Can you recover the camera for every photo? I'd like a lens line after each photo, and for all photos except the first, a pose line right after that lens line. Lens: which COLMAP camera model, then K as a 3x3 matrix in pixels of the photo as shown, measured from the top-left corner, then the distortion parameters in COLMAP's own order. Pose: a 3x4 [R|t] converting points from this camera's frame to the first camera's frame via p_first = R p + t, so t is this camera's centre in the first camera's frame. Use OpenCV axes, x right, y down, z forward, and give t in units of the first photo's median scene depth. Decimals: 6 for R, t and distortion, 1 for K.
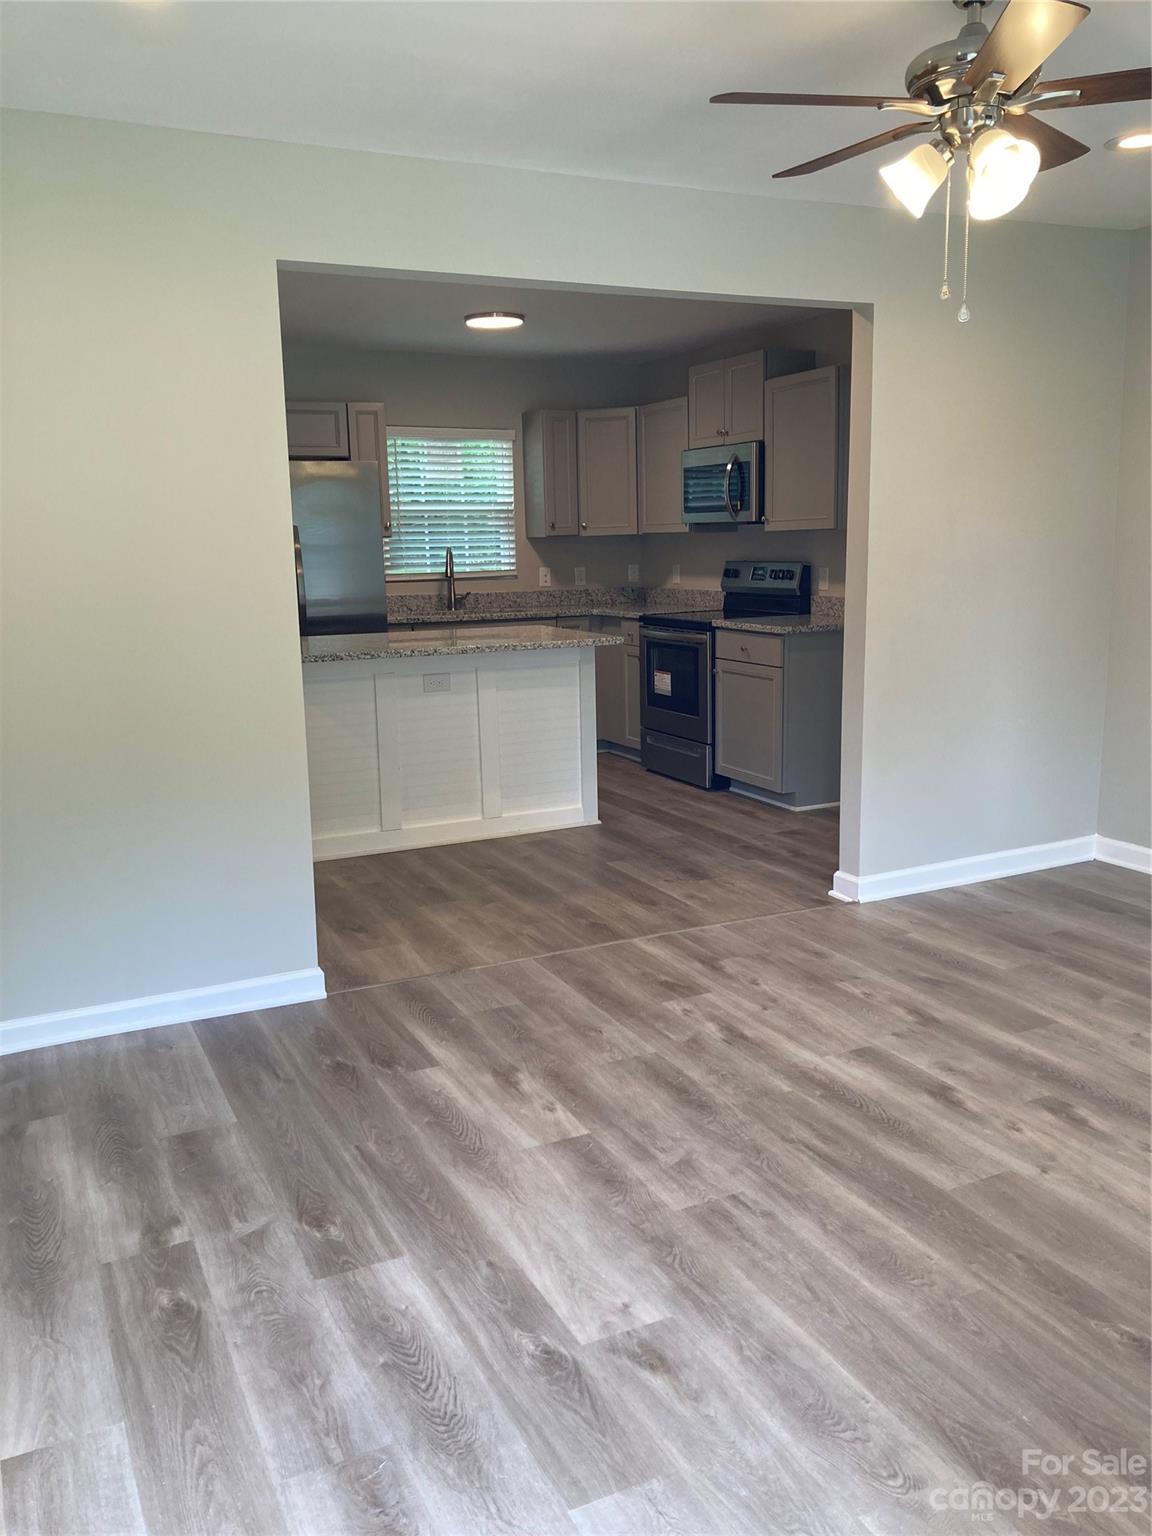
lens RADIAL K [[1275.9, 0, 576.0], [0, 1275.9, 768.0], [0, 0, 1]] dist [0.160566, -0.492067]
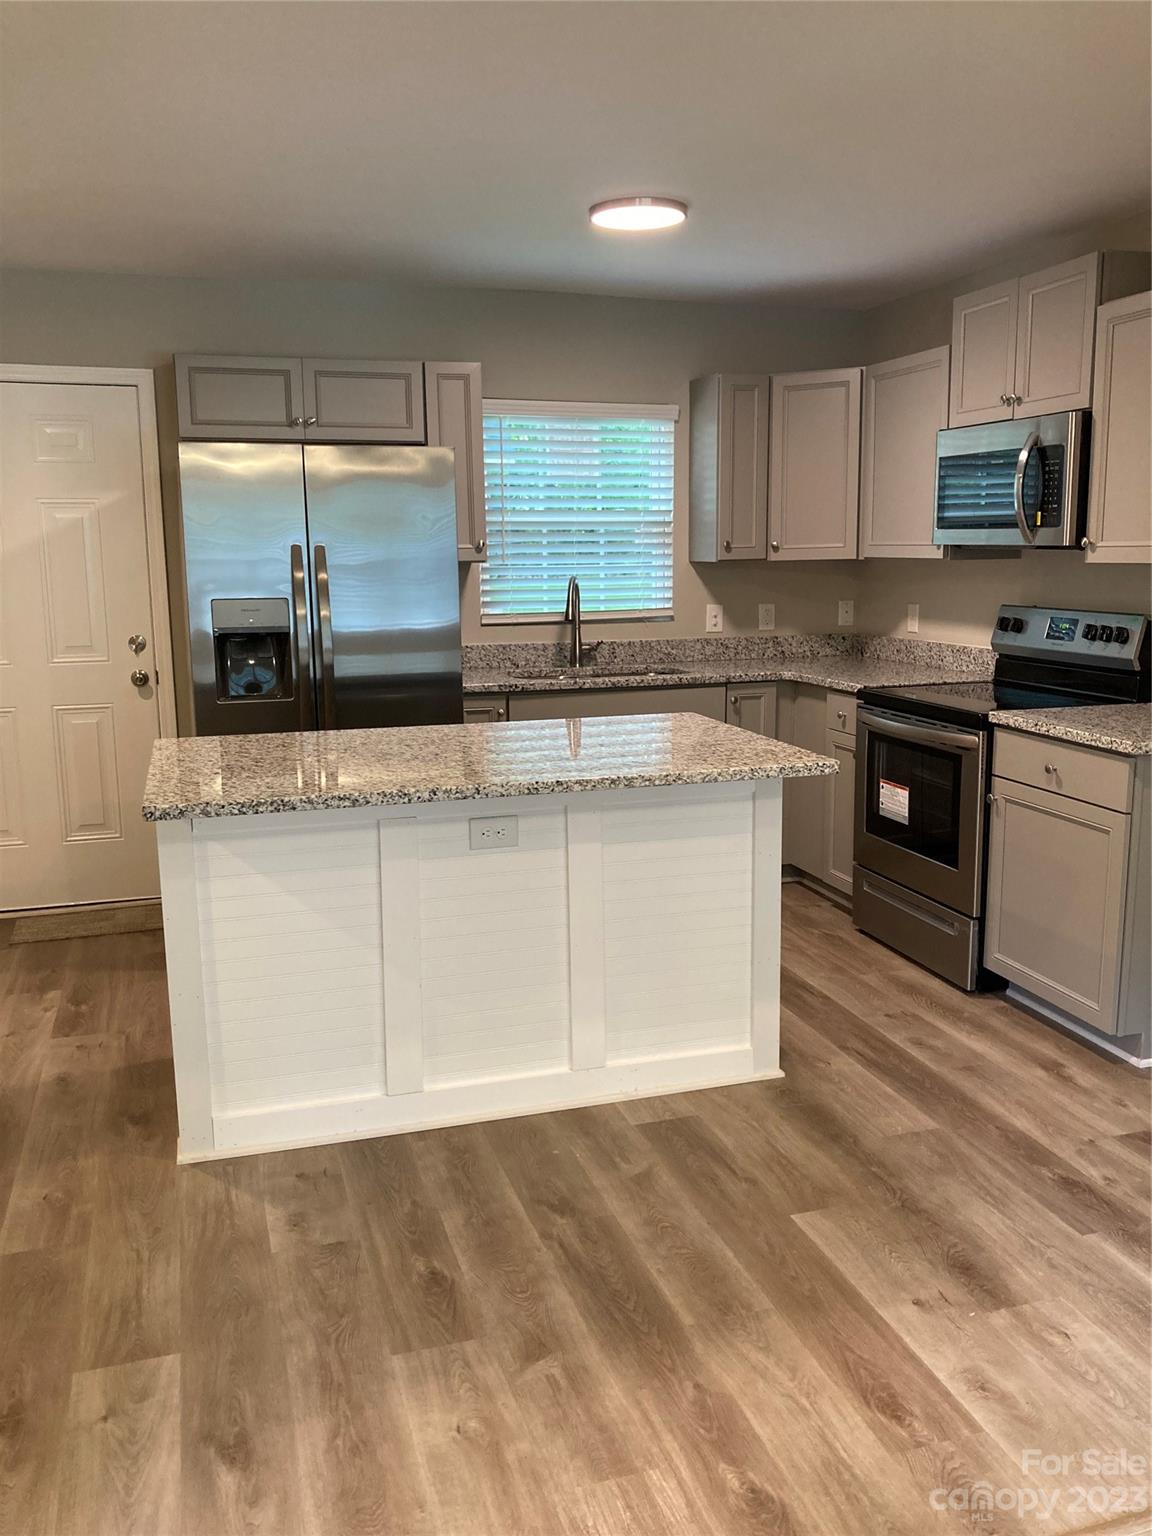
lens RADIAL K [[1275.9, 0, 576.0], [0, 1275.9, 768.0], [0, 0, 1]] dist [0.160566, -0.492067]
pose [[0.988975, 0.036033, -0.143631, 0.004402], [-0.036808, 0.999319, -0.002746, -0.074237], [0.143434, 0.008002, 0.989628, 0.354834]]
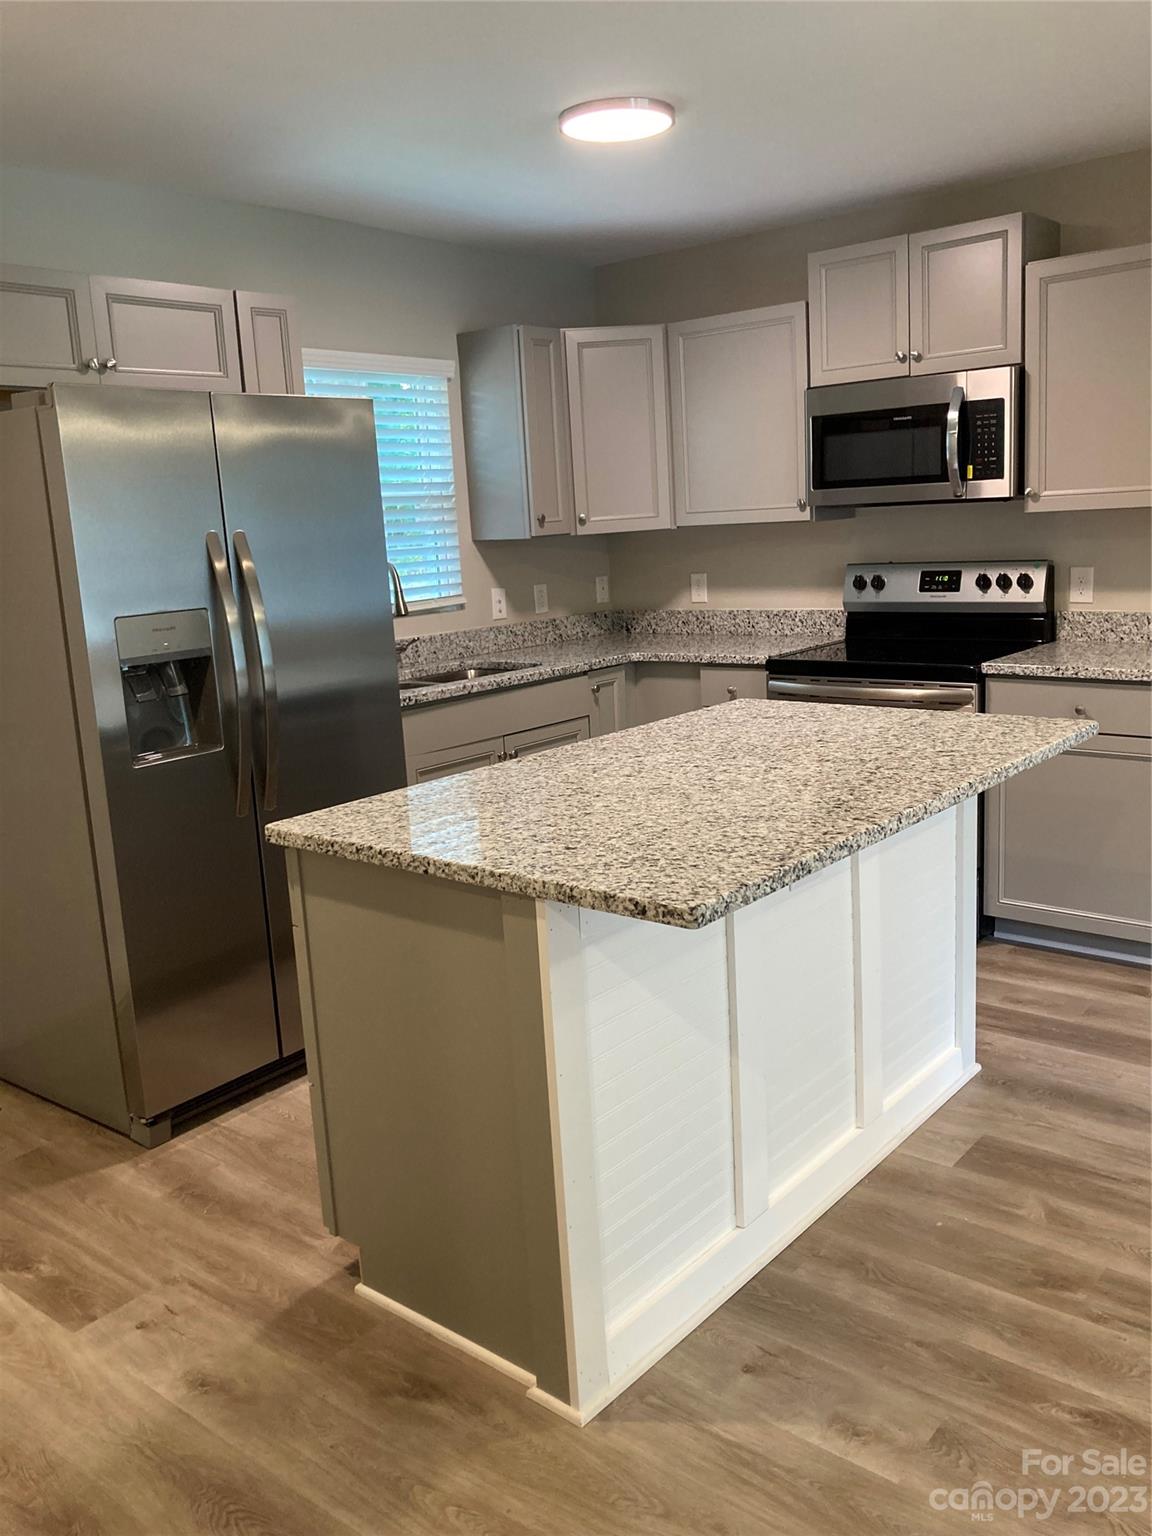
lens RADIAL K [[1283.3, 0, 618.9], [0, 1283.3, 770.4], [0, 0, 1]] dist [0.010730, 0.007607]
pose [[0.904327, -0.113540, 0.411462, -0.271233], [0.112760, 0.993275, 0.026258, -0.092542], [-0.411676, 0.022650, 0.911049, 0.485892]]
